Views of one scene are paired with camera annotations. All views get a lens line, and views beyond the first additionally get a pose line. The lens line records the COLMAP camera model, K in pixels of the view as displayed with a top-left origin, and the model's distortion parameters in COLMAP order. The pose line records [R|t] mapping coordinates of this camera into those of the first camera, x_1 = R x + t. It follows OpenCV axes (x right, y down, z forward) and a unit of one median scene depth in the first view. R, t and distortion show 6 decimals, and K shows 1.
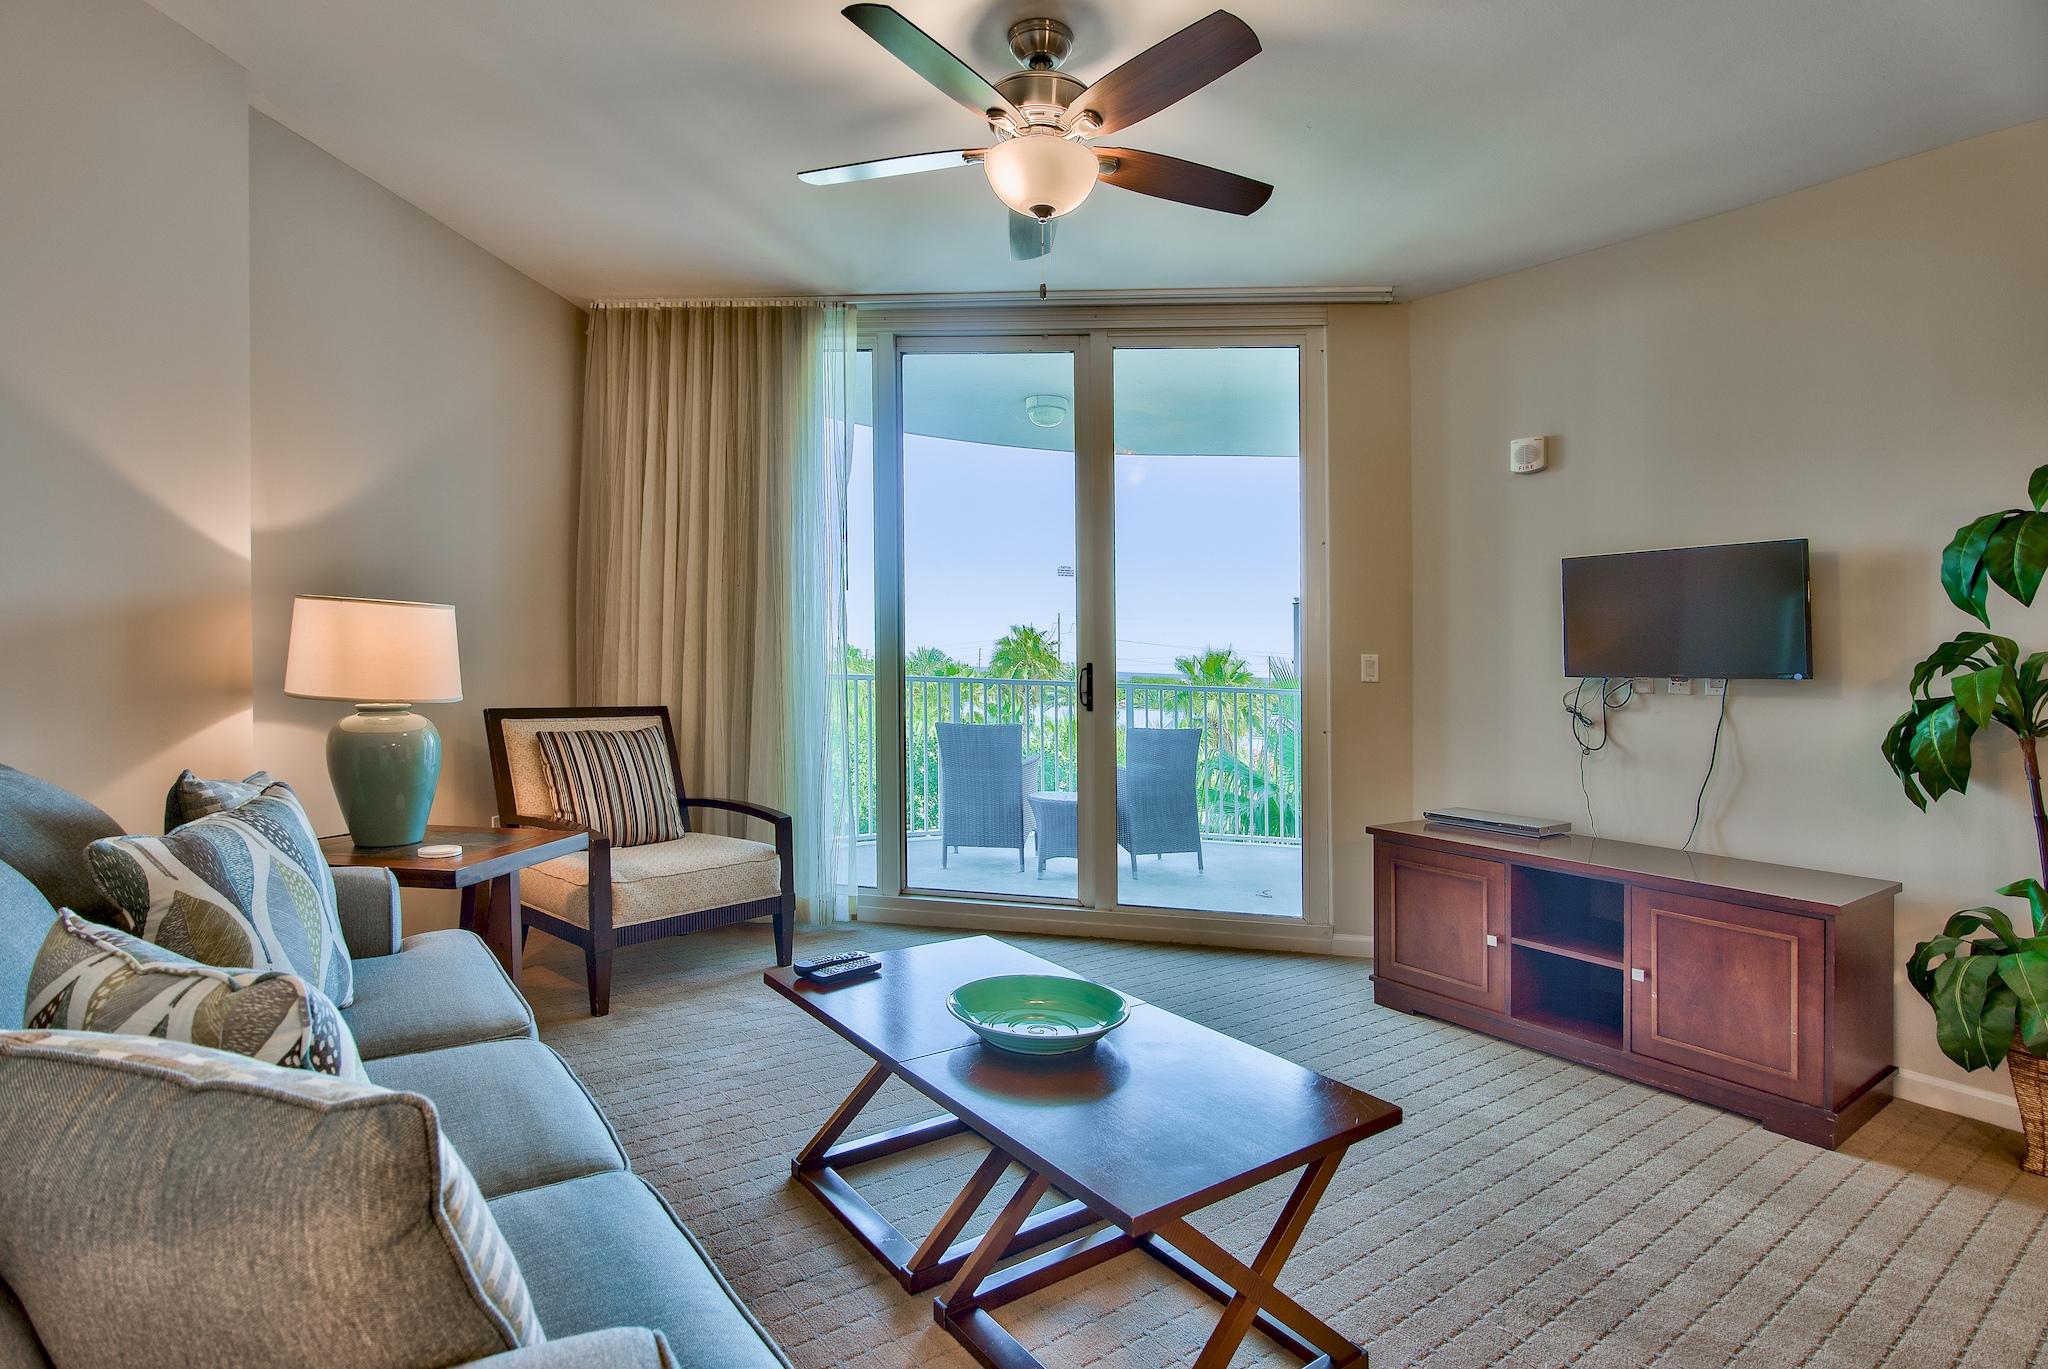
lens RADIAL K [[1007.3, 0, 1013.8], [0, 1007.3, 686.4], [0, 0, 1]] dist [-0.002444, -0.000508]
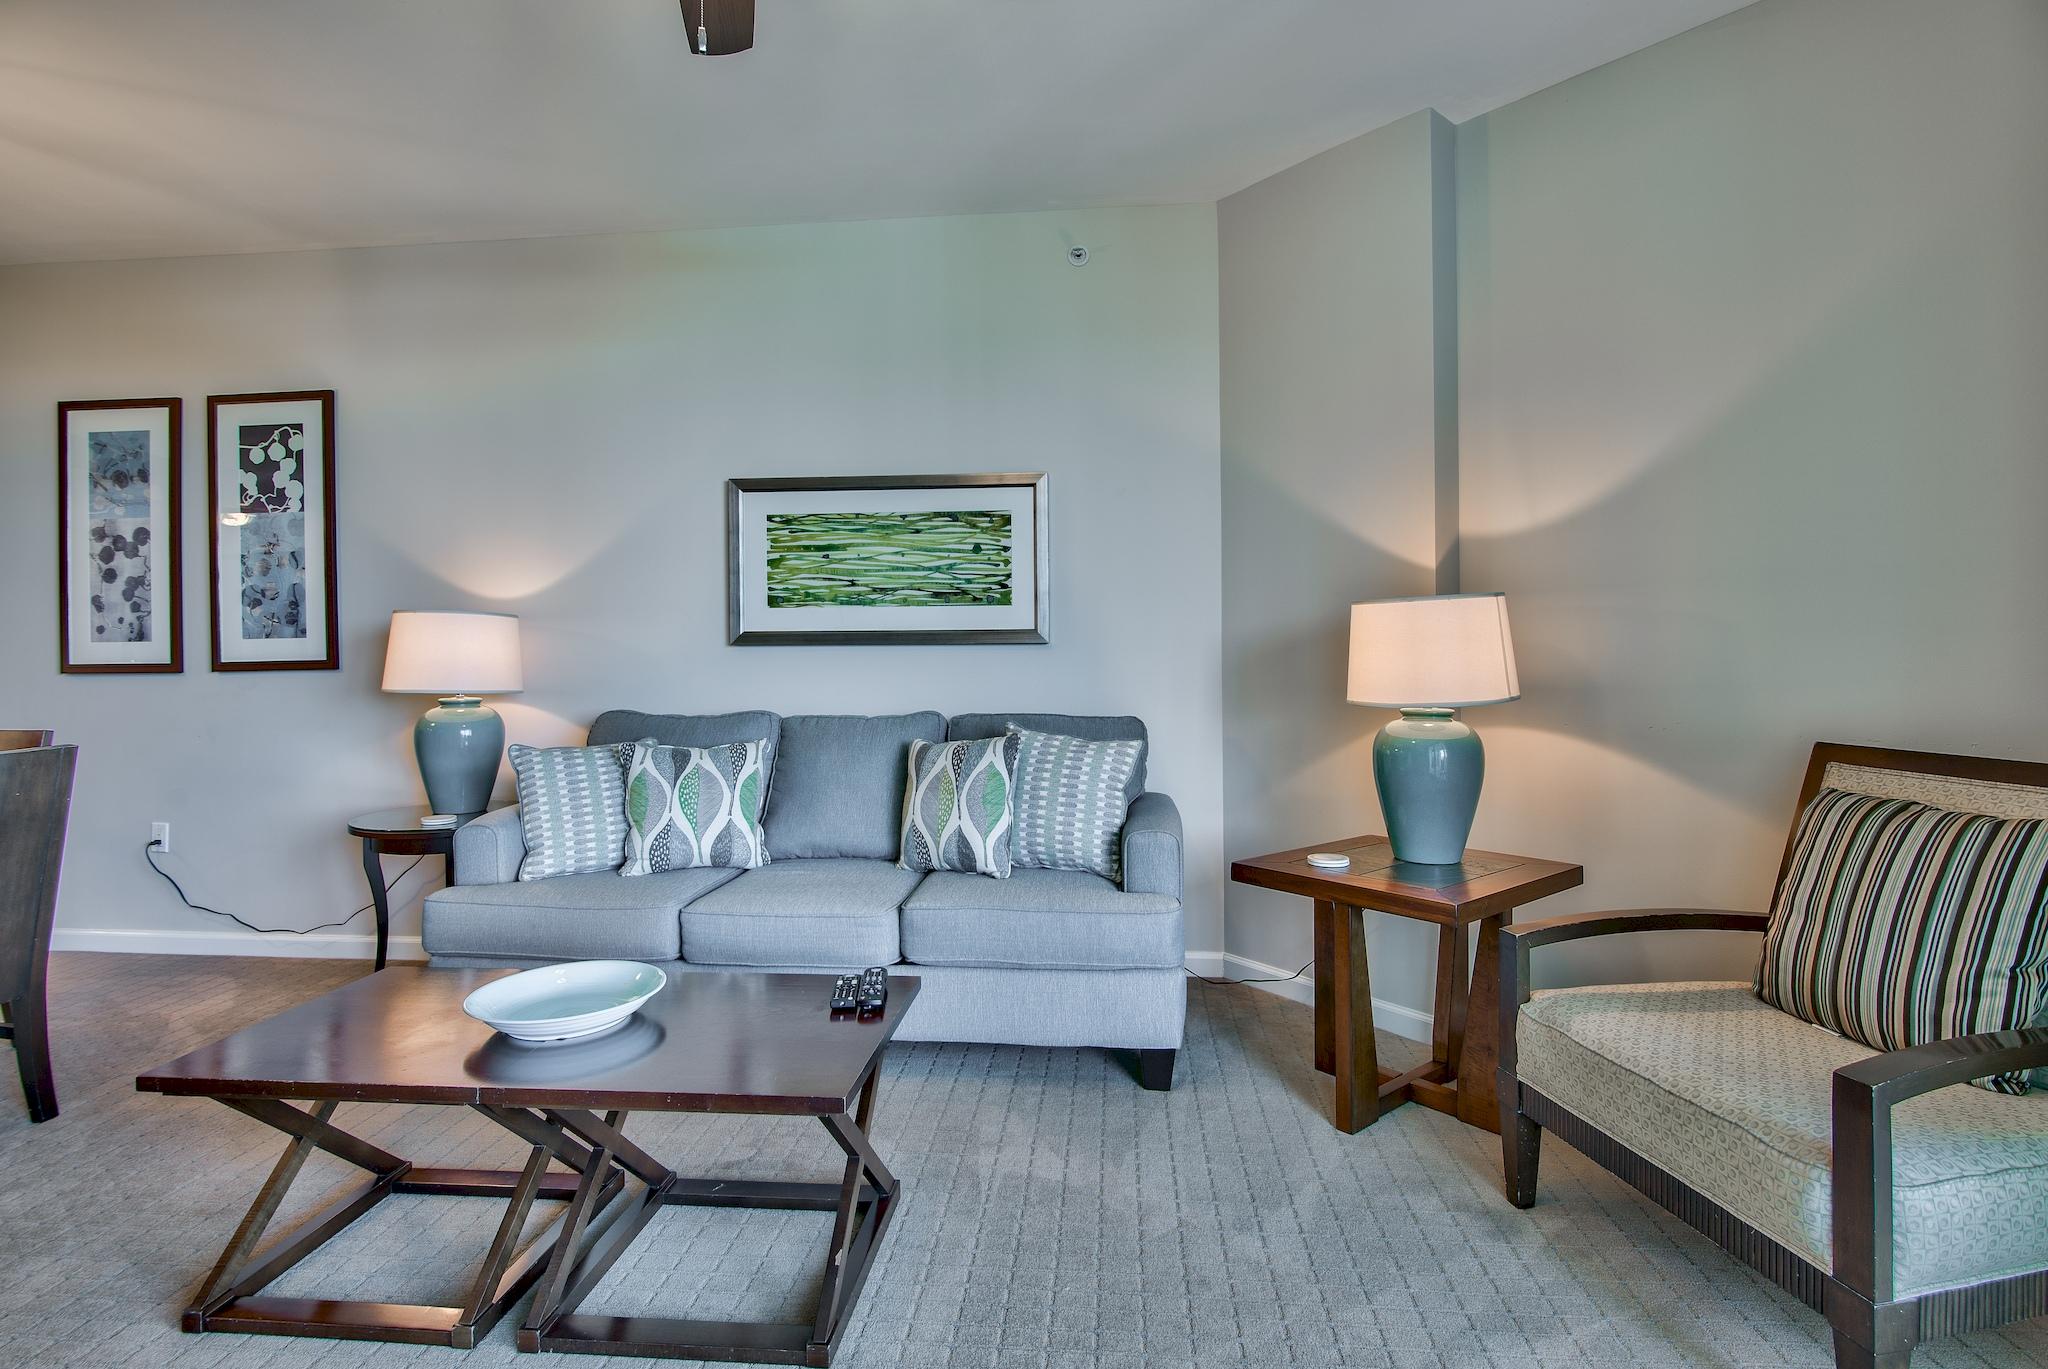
lens RADIAL K [[1031.2, 0, 1028.3], [0, 1031.2, 644.9], [0, 0, 1]] dist [-0.004503, -0.000682]
pose [[-0.664520, -0.031585, -0.746603, 0.270054], [-0.028482, 0.999451, -0.016930, -0.012120], [0.746728, 0.010014, -0.665055, 1.113404]]
